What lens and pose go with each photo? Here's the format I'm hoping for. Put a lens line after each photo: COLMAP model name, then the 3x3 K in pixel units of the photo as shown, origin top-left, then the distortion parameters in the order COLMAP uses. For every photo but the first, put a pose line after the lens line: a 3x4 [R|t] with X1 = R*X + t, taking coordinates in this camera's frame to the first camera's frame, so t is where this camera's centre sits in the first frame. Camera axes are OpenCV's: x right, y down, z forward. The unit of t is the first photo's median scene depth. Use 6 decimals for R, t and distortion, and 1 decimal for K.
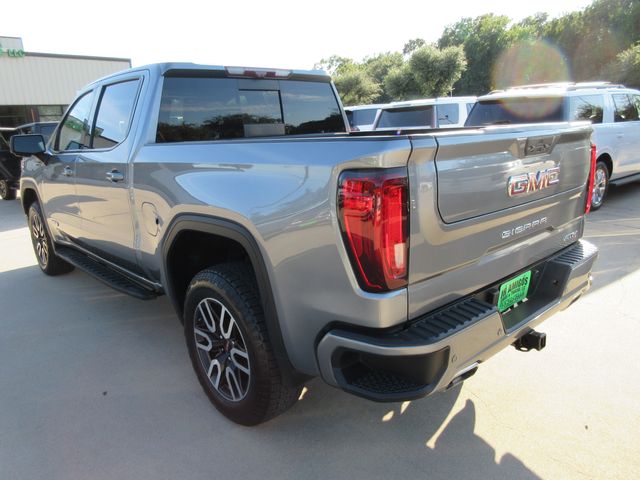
lens RADIAL K [[485.0, 0, 320.0], [0, 485.0, 240.0], [0, 0, 1]] dist [-0.002852, -0.004517]
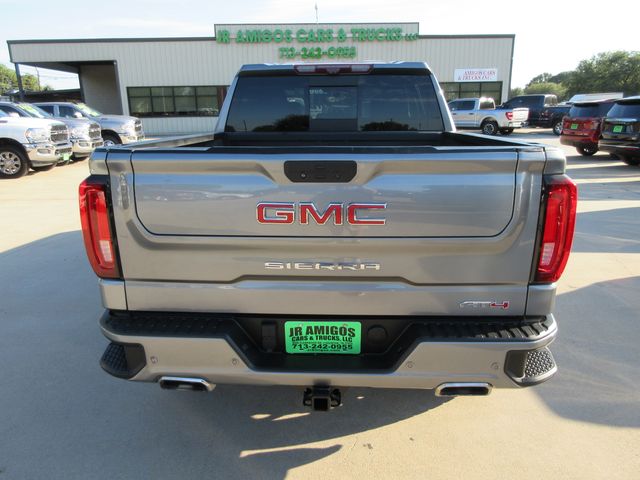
lens RADIAL K [[485.0, 0, 320.0], [0, 485.0, 240.0], [0, 0, 1]] dist [-0.002852, -0.004517]
pose [[0.706093, 0.216924, -0.674074, 0.598306], [-0.184524, 0.975400, 0.120605, -0.104385], [0.683654, 0.039225, 0.728751, 0.231187]]
